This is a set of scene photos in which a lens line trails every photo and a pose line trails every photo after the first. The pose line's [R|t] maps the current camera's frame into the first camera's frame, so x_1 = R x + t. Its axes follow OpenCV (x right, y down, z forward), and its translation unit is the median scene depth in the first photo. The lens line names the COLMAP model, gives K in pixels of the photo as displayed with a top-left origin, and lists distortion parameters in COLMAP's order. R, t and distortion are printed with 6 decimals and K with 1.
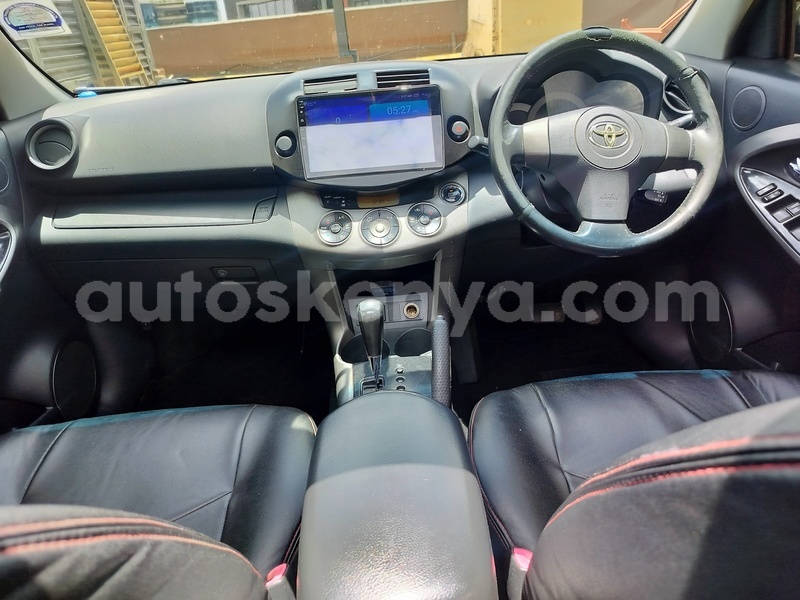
lens RADIAL K [[592.0, 0, 406.7], [0, 592.0, 303.8], [0, 0, 1]] dist [0.060494, -0.066495]
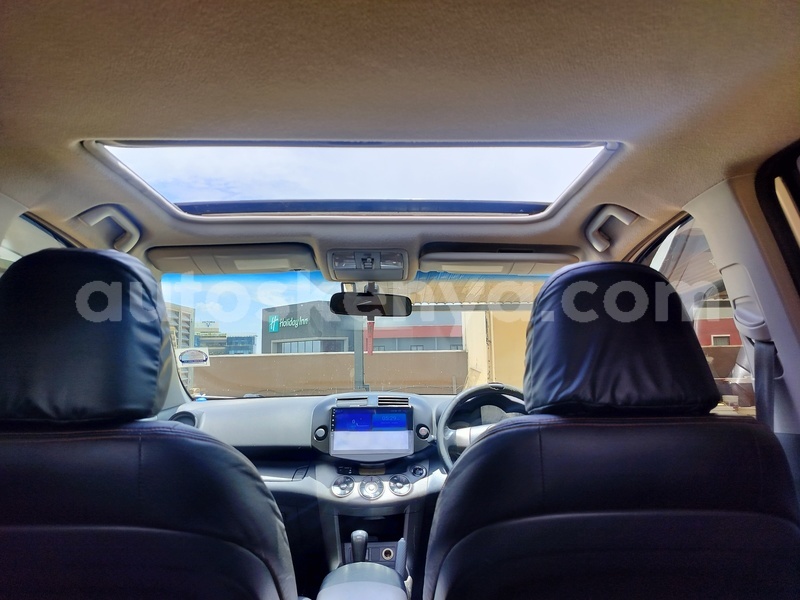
lens RADIAL K [[592.0, 0, 406.7], [0, 592.0, 303.8], [0, 0, 1]] dist [0.060494, -0.066495]
pose [[0.997382, 0.067691, -0.025424, 0.057318], [-0.071103, 0.854206, -0.515050, 0.267971], [-0.013147, 0.515509, 0.856783, -0.635364]]
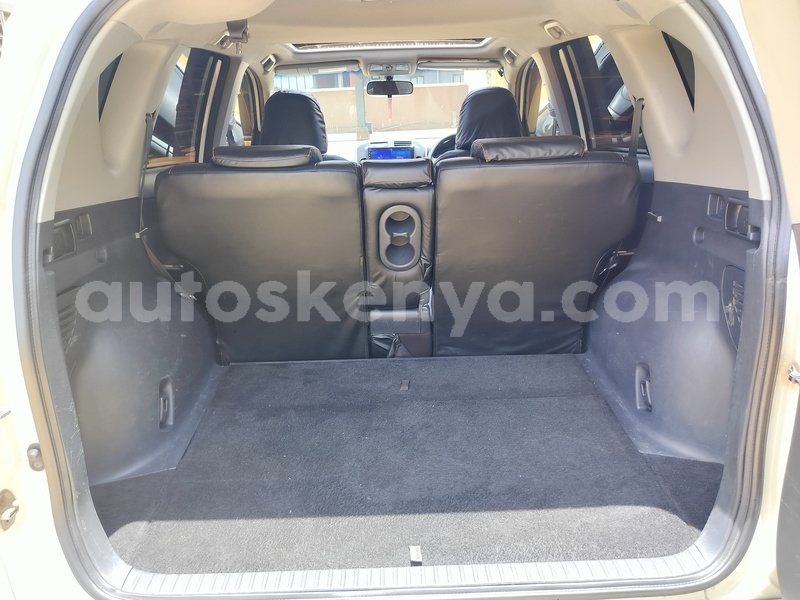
lens RADIAL K [[592.0, 0, 406.7], [0, 592.0, 303.8], [0, 0, 1]] dist [0.060494, -0.066495]
pose [[0.999012, 0.044073, 0.005701, 0.032760], [-0.043239, 0.993605, -0.104307, 0.742617], [-0.010262, 0.103957, 0.994529, -1.916014]]
